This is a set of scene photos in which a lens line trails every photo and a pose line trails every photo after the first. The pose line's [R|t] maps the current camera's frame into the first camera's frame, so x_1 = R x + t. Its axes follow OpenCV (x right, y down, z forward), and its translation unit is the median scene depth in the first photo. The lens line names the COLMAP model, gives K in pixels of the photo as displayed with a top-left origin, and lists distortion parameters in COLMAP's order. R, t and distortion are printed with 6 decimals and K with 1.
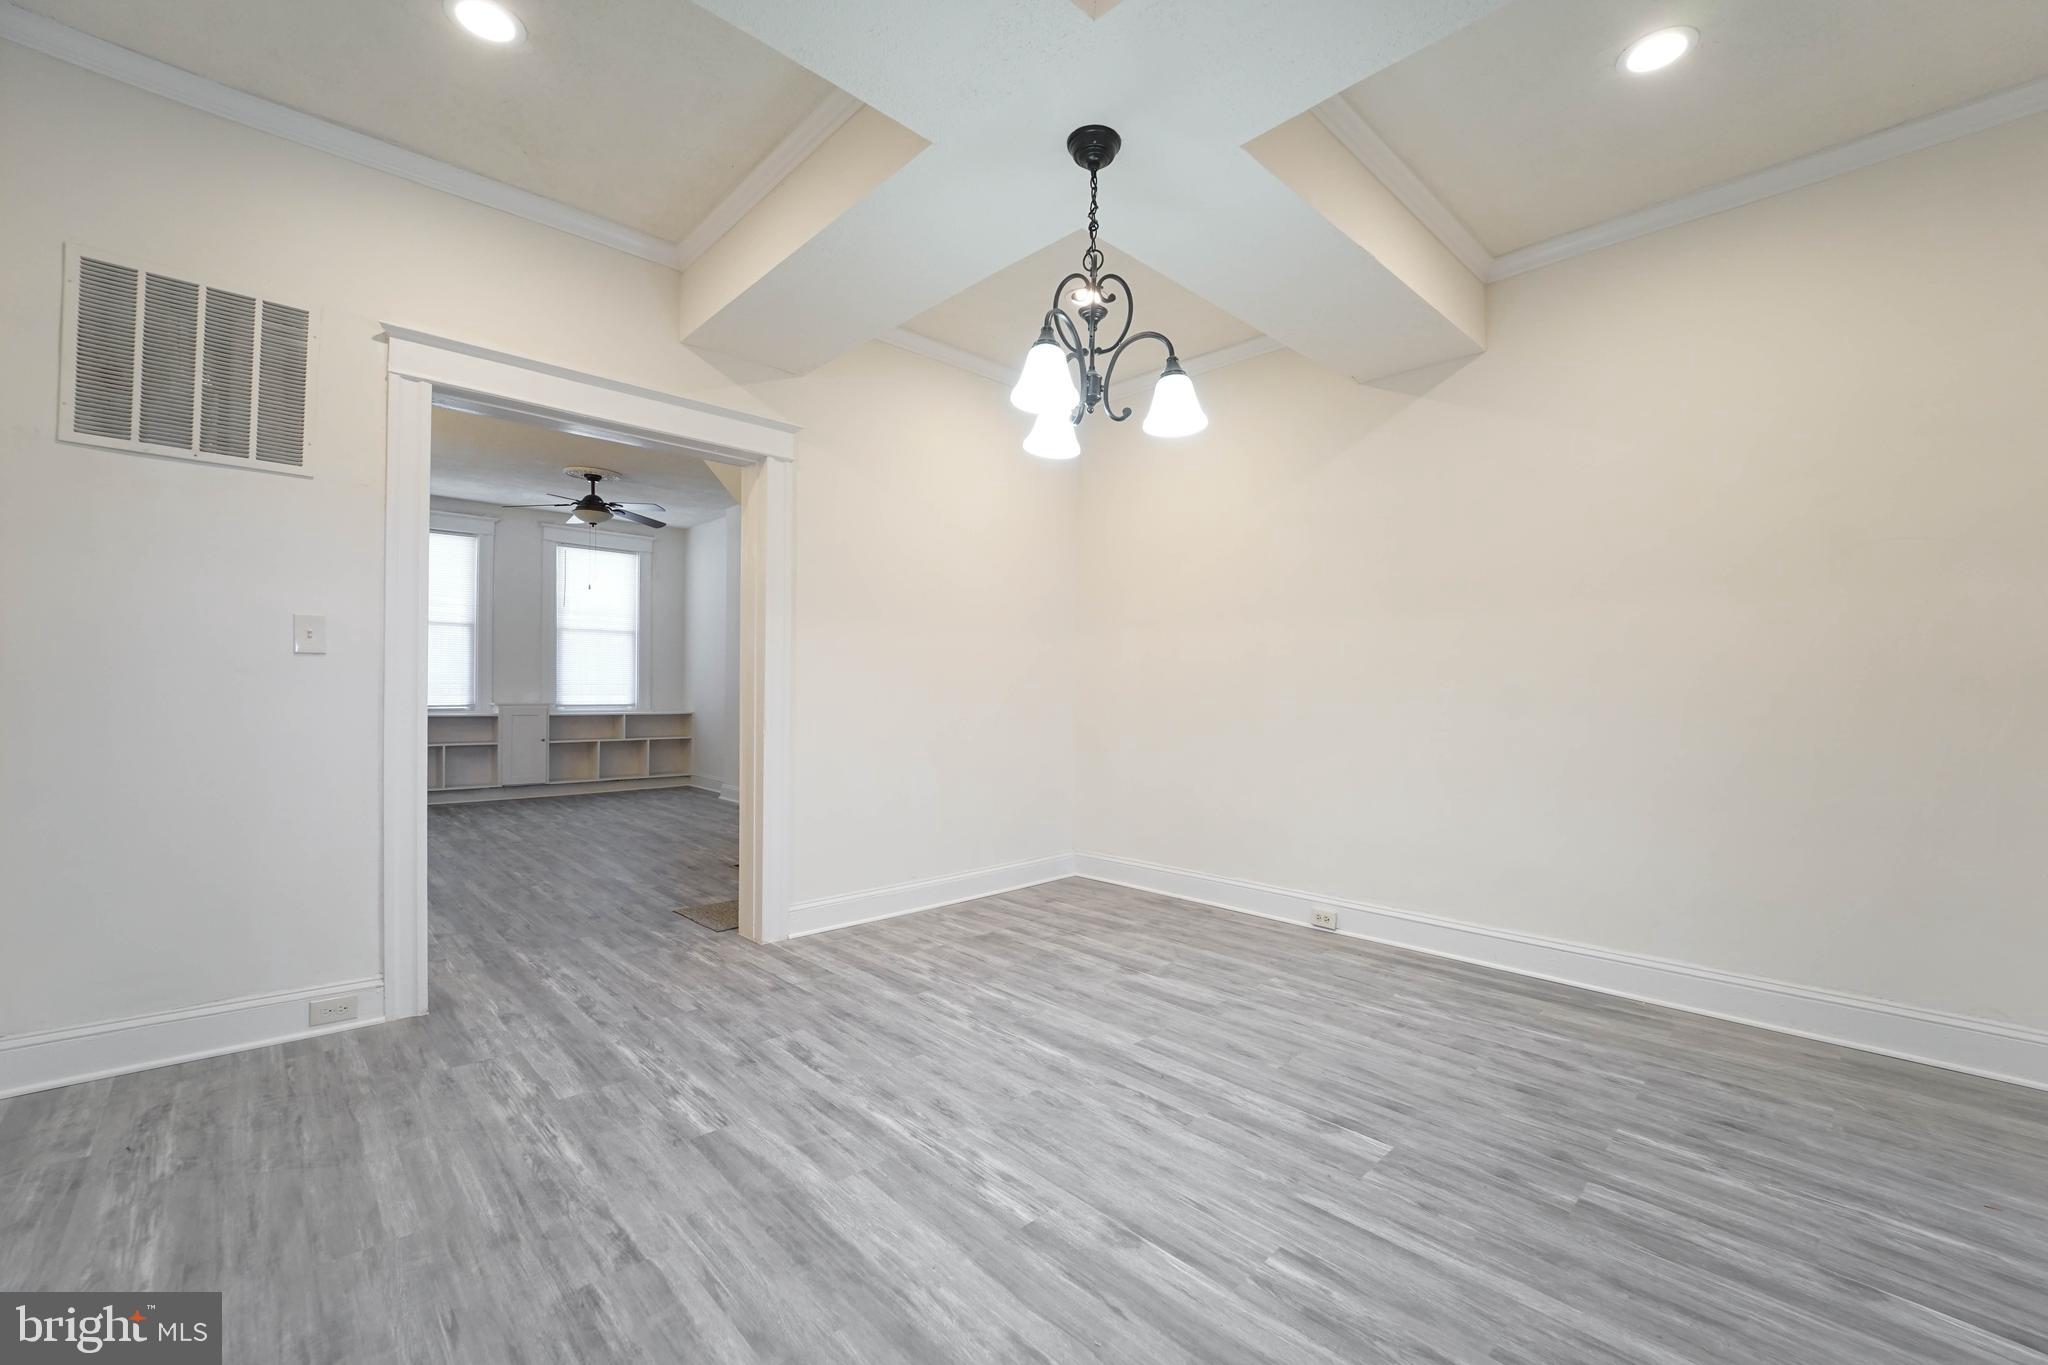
lens RADIAL K [[836.8, 0, 1049.4], [0, 836.8, 676.7], [0, 0, 1]] dist [-0.023881, -0.000391]
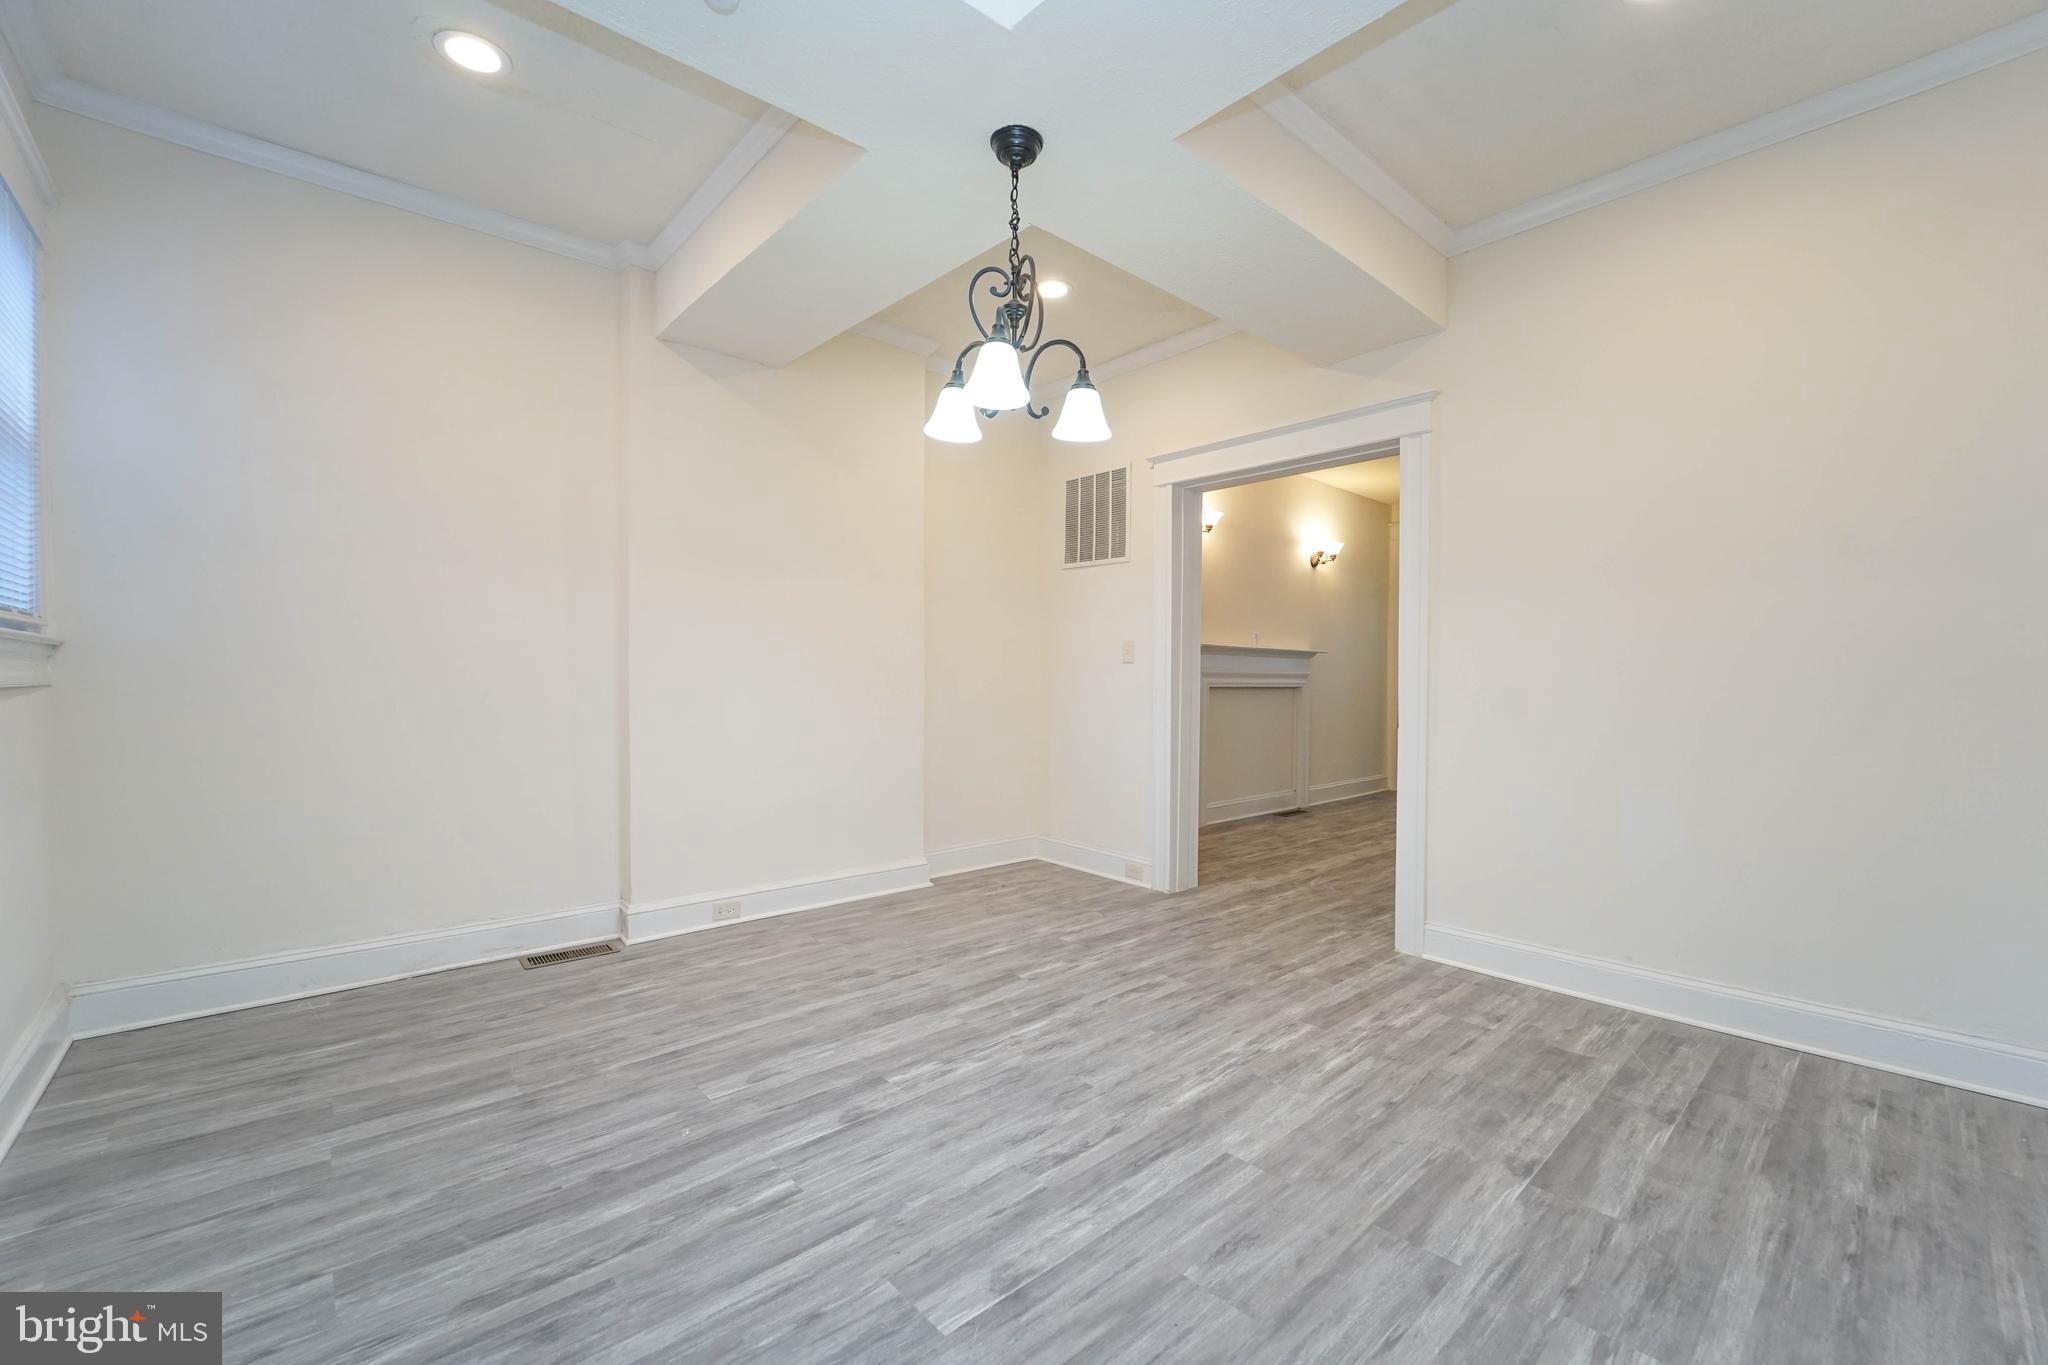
lens RADIAL K [[821.7, 0, 1023.4], [0, 821.7, 667.1], [0, 0, 1]] dist [-0.020130, -0.000330]
pose [[-0.051745, -0.021484, -0.998429, 0.979874], [0.008433, 0.999724, -0.021949, 0.017601], [0.998625, -0.009556, -0.051549, 0.978838]]
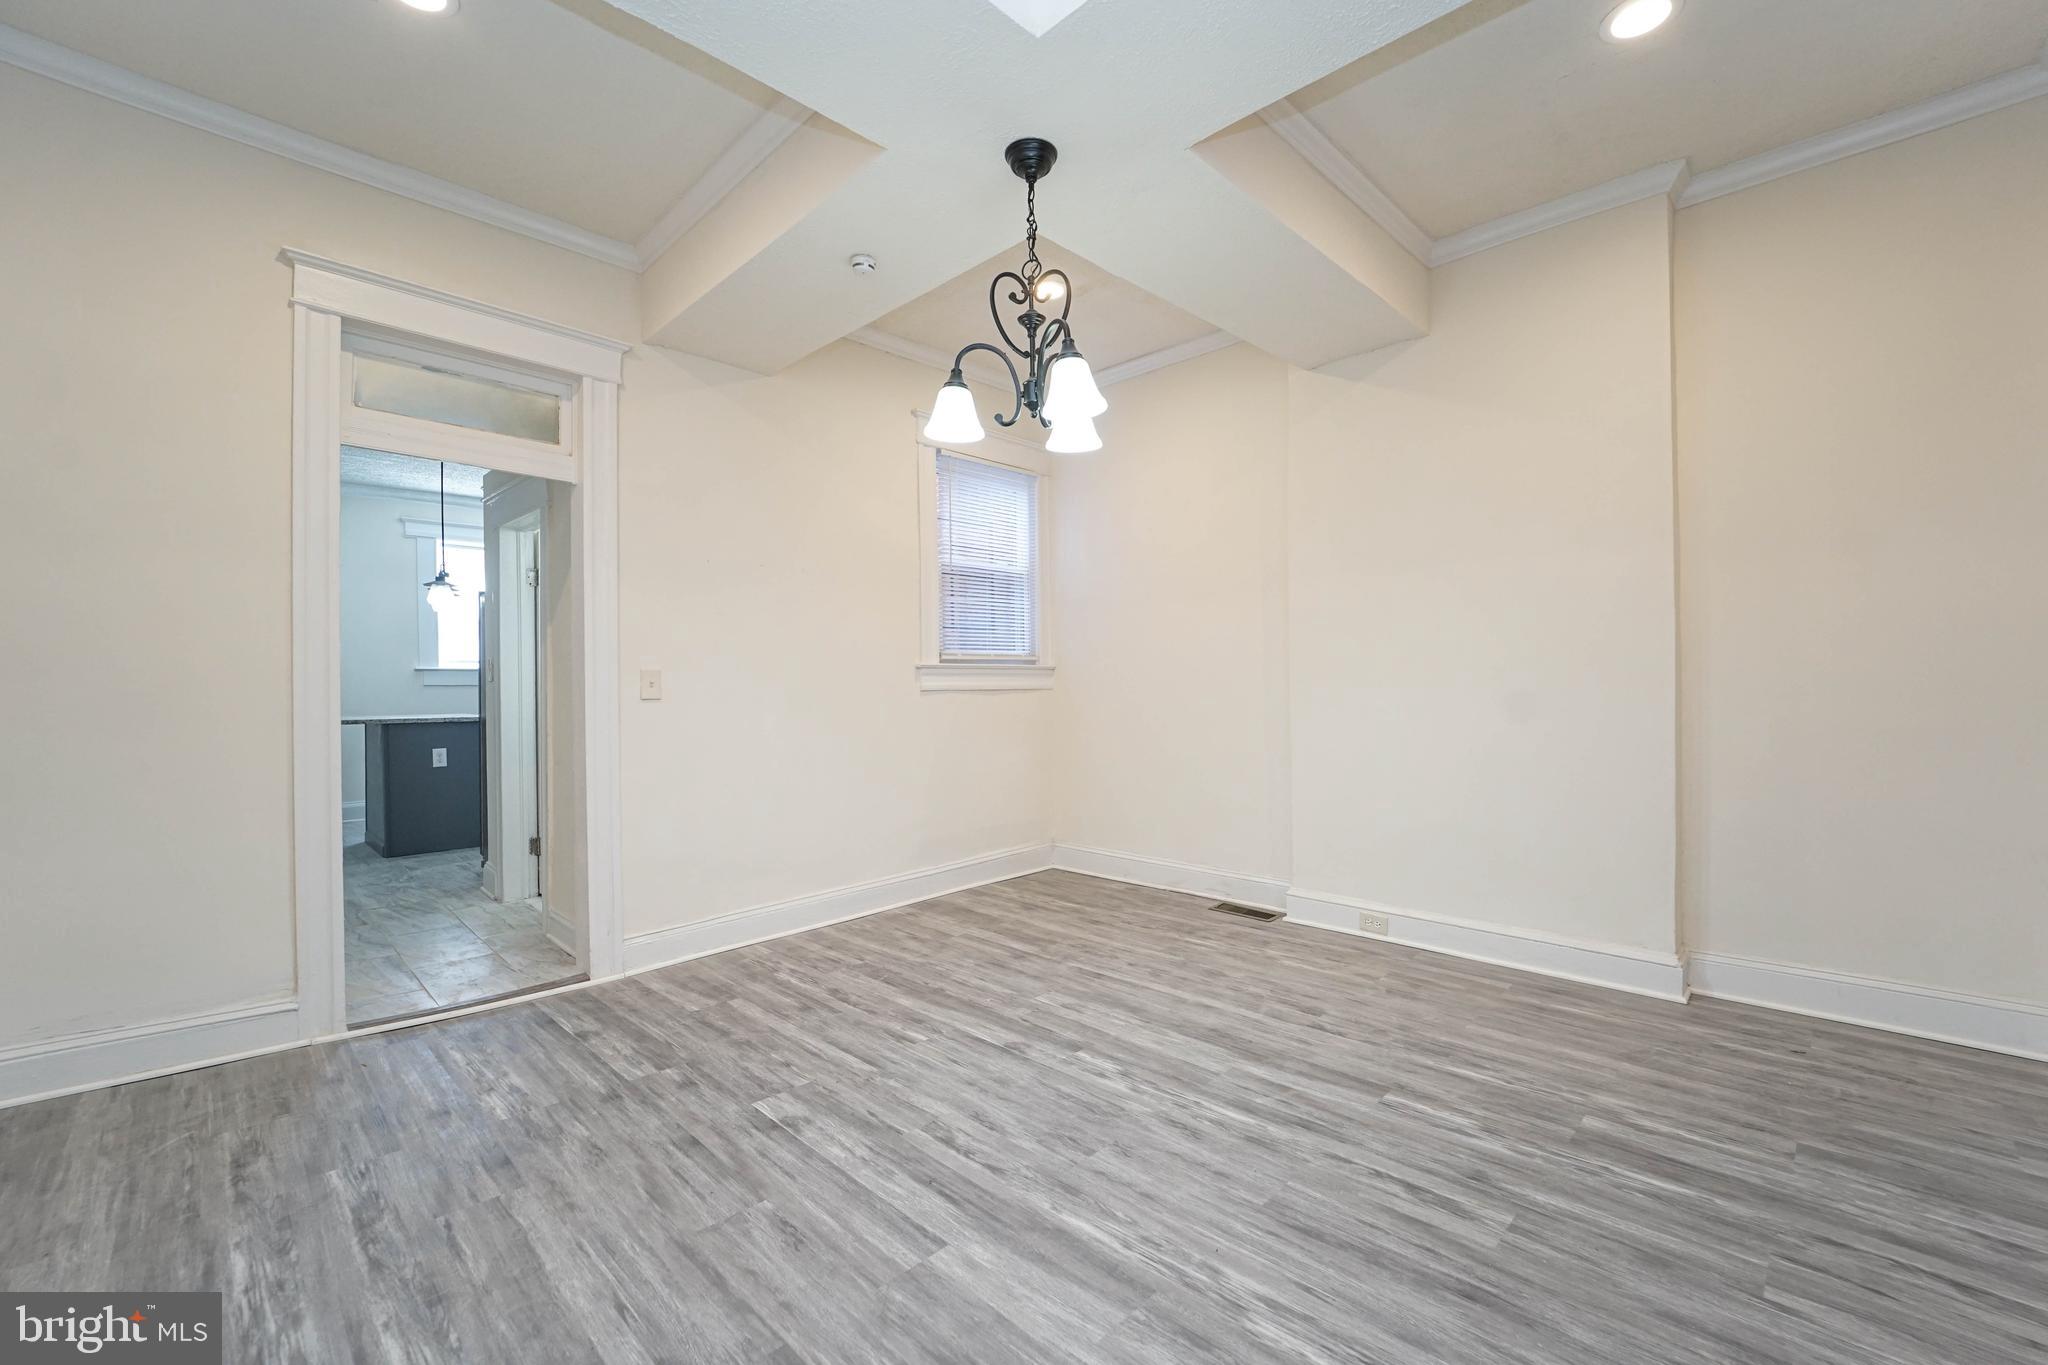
lens RADIAL K [[848.5, 0, 1057.7], [0, 848.5, 694.1], [0, 0, 1]] dist [-0.023509, -0.000319]
pose [[-0.999478, -0.003583, -0.032094, 0.046828], [-0.003564, 0.999993, -0.000648, 0.028294], [0.032096, -0.000533, -0.999485, 1.868230]]
